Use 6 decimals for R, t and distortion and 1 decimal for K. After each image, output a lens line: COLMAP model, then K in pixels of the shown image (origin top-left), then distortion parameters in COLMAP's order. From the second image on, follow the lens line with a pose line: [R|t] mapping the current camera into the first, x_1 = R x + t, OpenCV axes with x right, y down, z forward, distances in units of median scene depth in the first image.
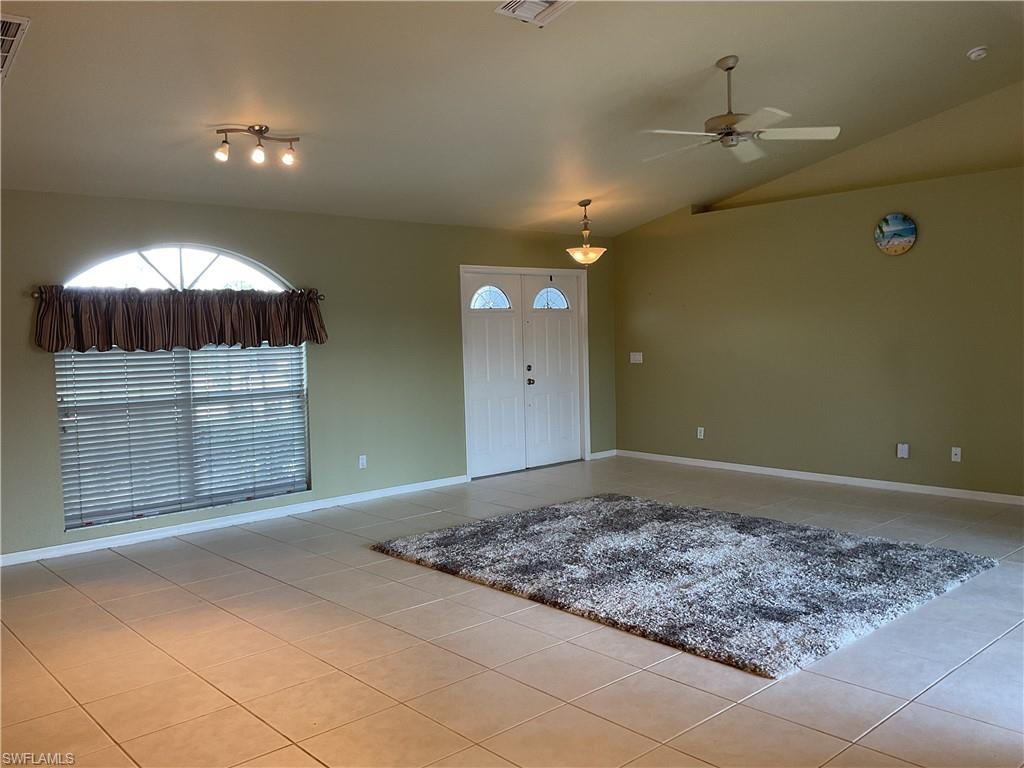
lens RADIAL K [[850.5, 0, 506.2], [0, 850.5, 383.2], [0, 0, 1]] dist [0.078386, -0.158852]
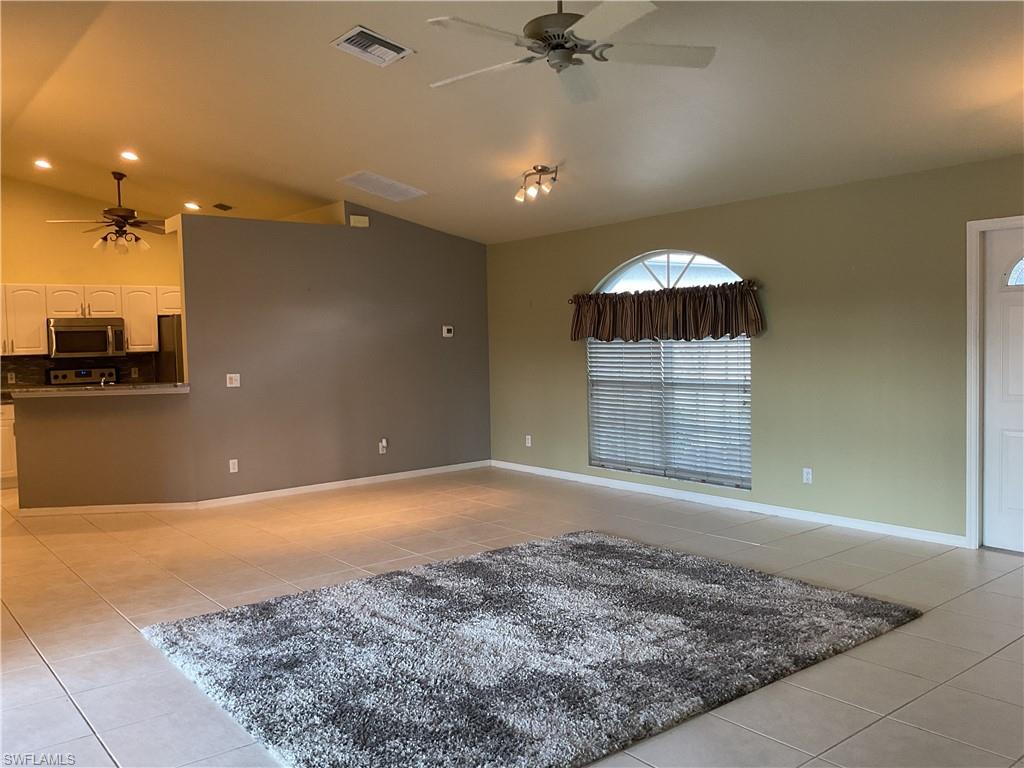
lens RADIAL K [[850.5, 0, 508.5], [0, 850.5, 379.4], [0, 0, 1]] dist [0.078386, -0.158852]
pose [[-0.056821, 0.080348, -0.995146, 1.568263], [-0.033512, 0.996041, 0.082334, -0.146790], [0.997822, 0.038028, -0.053903, 1.659982]]
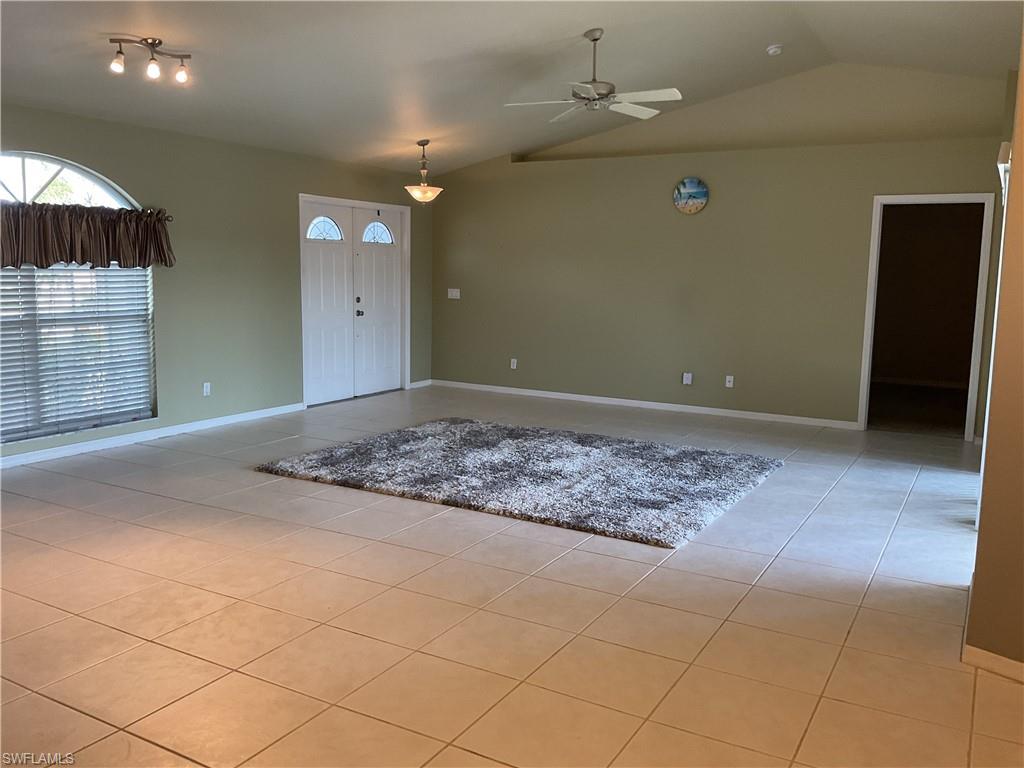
lens RADIAL K [[850.5, 0, 507.9], [0, 850.5, 384.7], [0, 0, 1]] dist [0.078386, -0.158852]
pose [[0.947834, 0.000592, 0.318763, -0.346745], [-0.024794, 0.997106, 0.071873, 0.015815], [-0.317797, -0.076027, 0.945106, -0.115083]]
